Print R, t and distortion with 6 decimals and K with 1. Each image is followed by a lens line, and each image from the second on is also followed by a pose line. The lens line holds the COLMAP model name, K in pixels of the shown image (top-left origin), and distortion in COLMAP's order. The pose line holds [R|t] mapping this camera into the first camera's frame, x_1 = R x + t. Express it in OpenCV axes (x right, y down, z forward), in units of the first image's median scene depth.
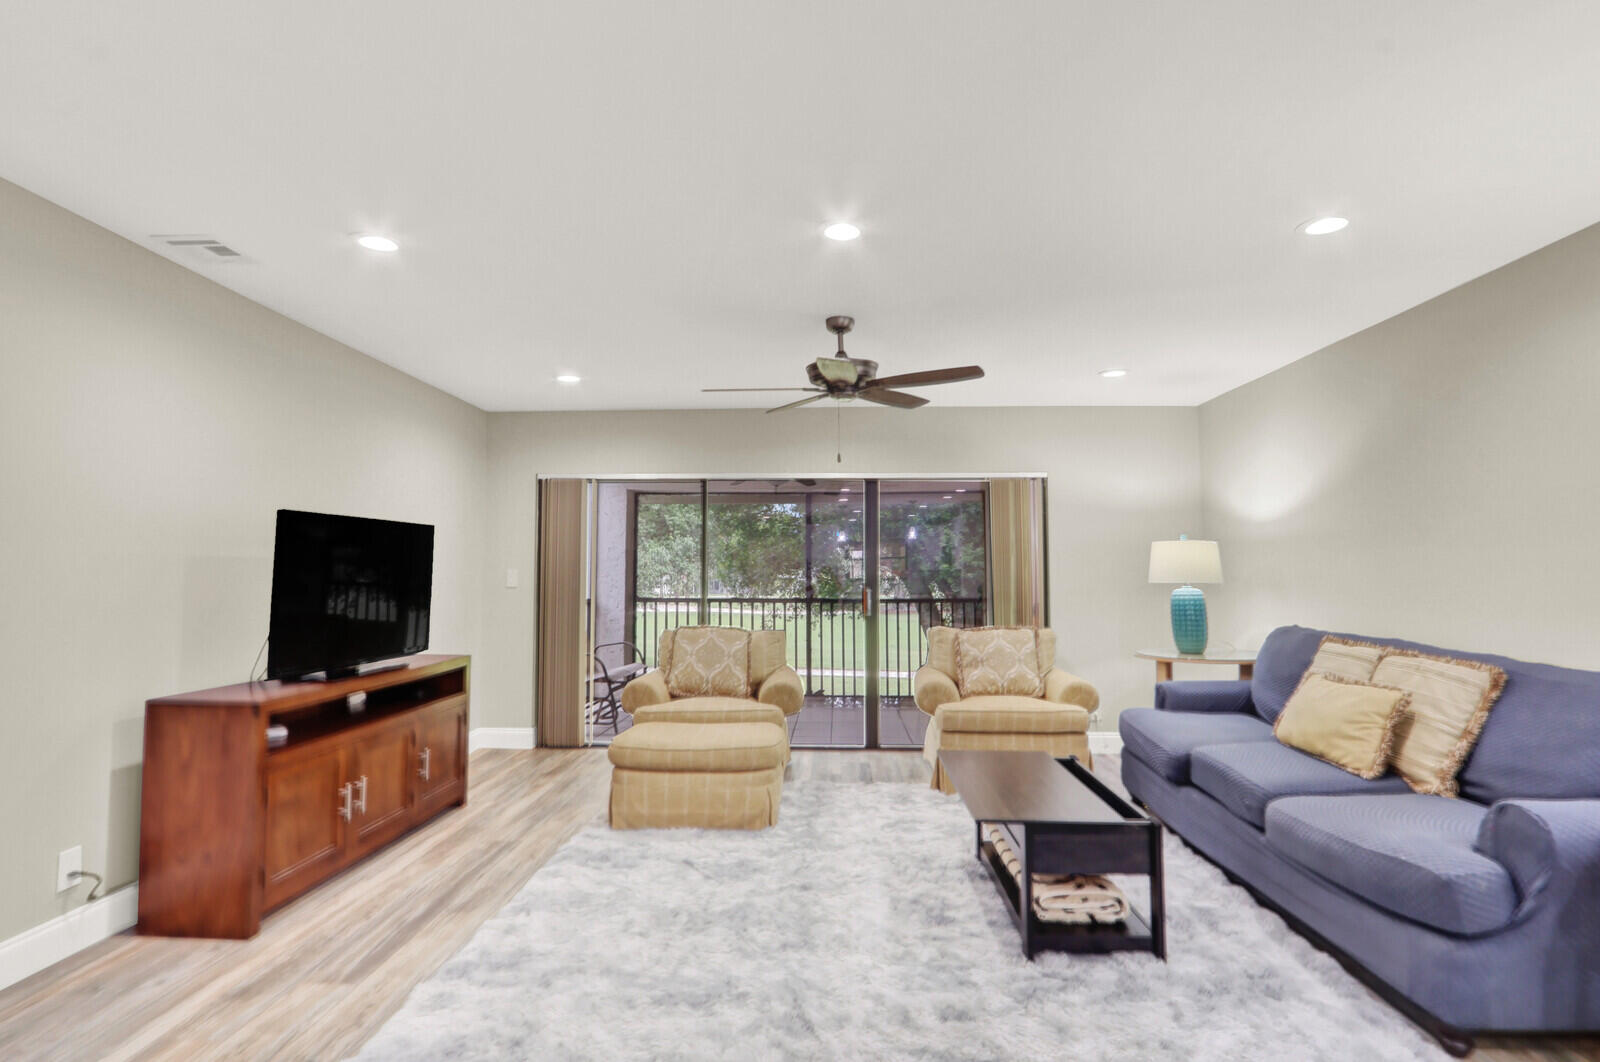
lens RADIAL K [[781.5, 0, 808.0], [0, 781.5, 523.9], [0, 0, 1]] dist [-0.014300, 0.000814]
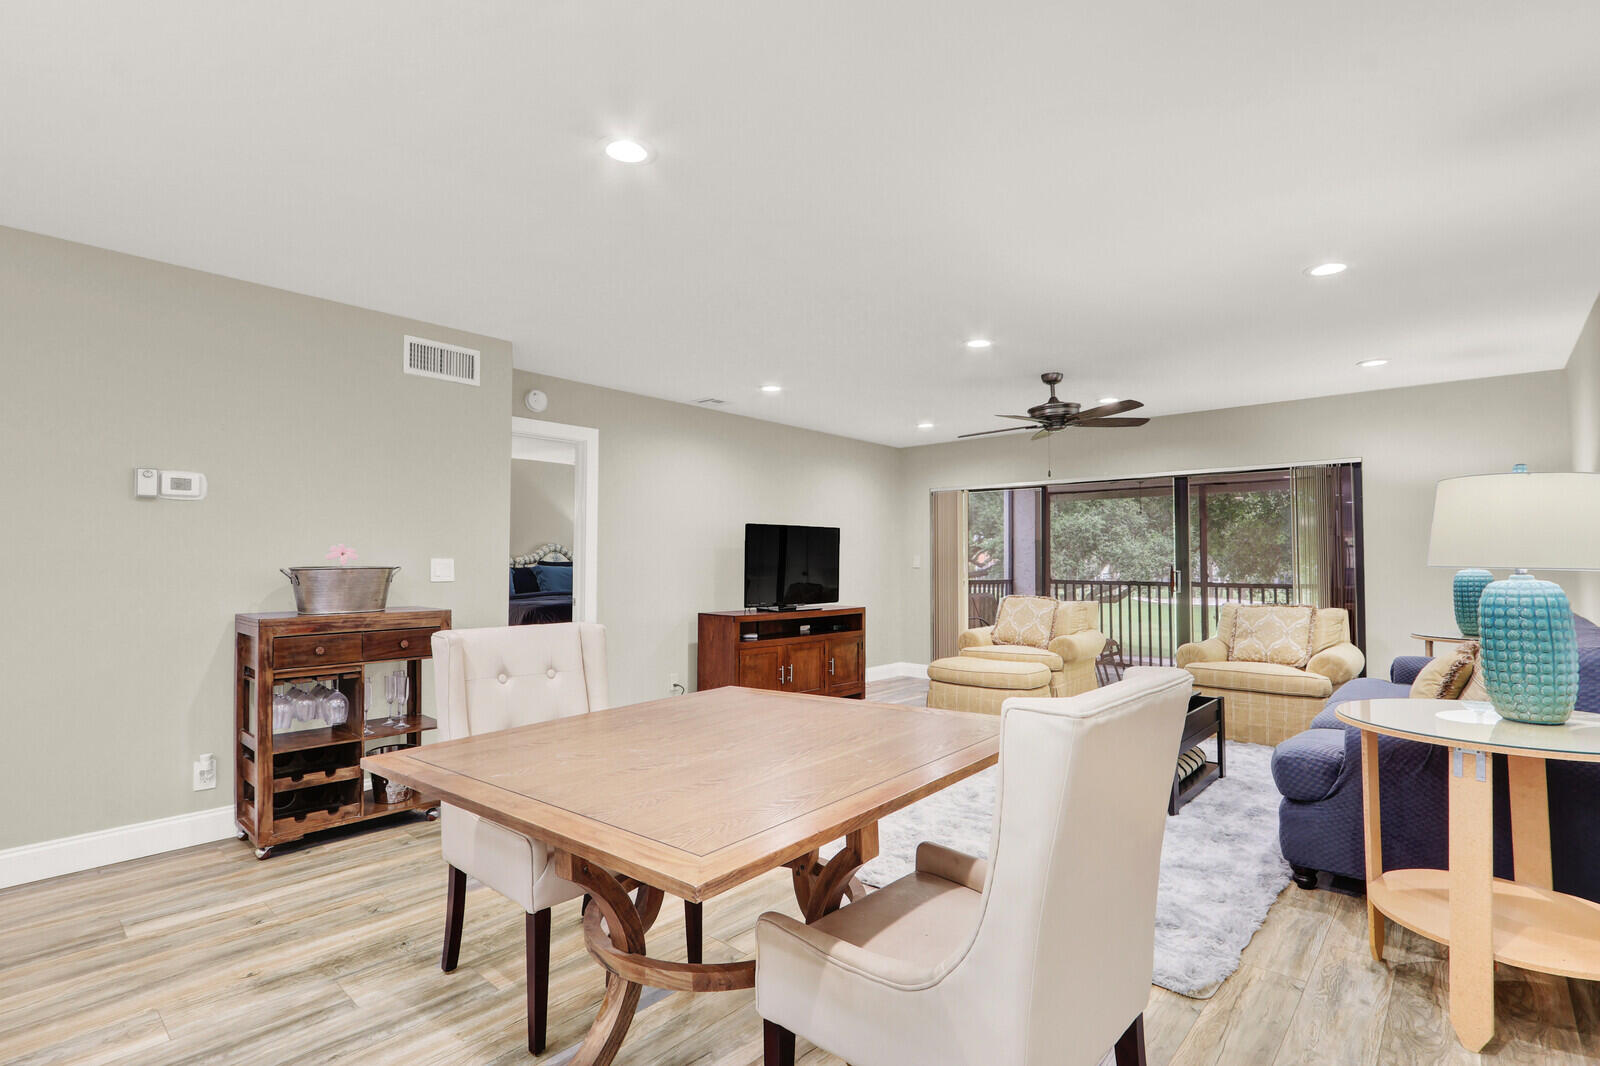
lens RADIAL K [[781.5, 0, 808.0], [0, 781.5, 525.9], [0, 0, 1]] dist [-0.014300, 0.000814]
pose [[0.770328, -0.028540, -0.637009, 0.591821], [0.036411, 0.999337, -0.000743, -0.003750], [0.636607, -0.022622, 0.770856, -0.372141]]
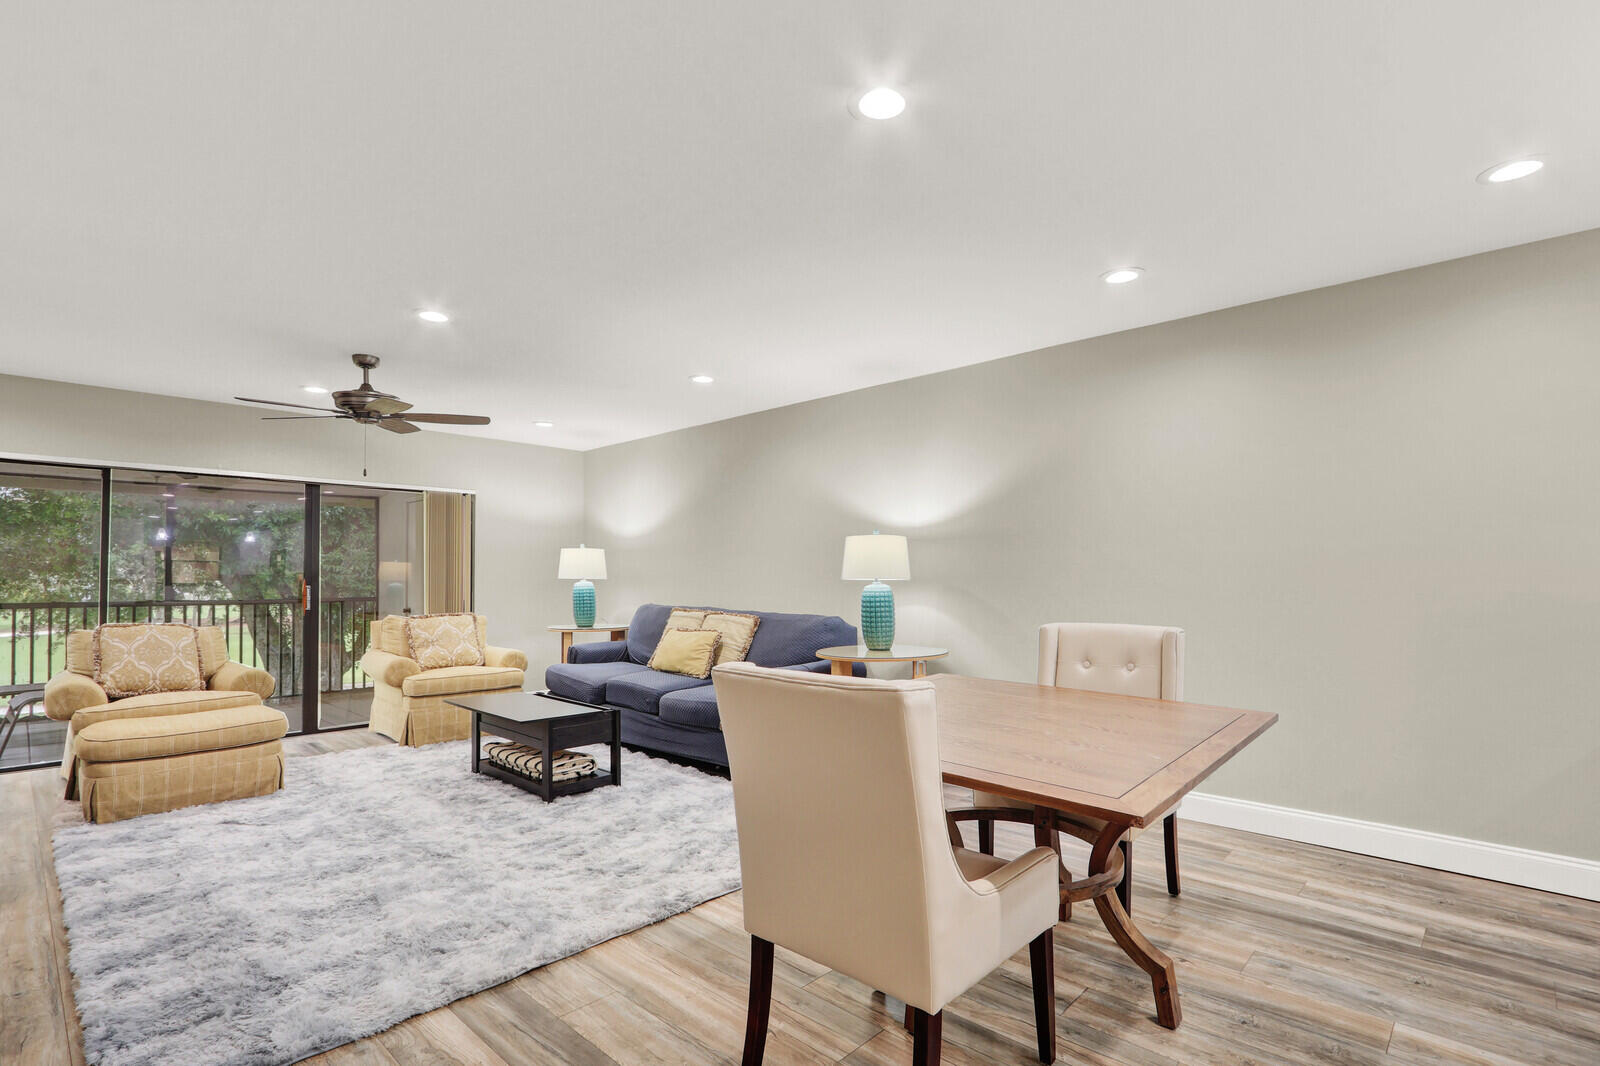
lens RADIAL K [[766.8, 0, 817.6], [0, 766.8, 562.6], [0, 0, 1]] dist [-0.028340, -0.000133]
pose [[0.643551, 0.014426, 0.765267, -0.400149], [-0.045023, 0.998805, 0.019034, 0.001472], [-0.764078, -0.046705, 0.643431, -0.298370]]
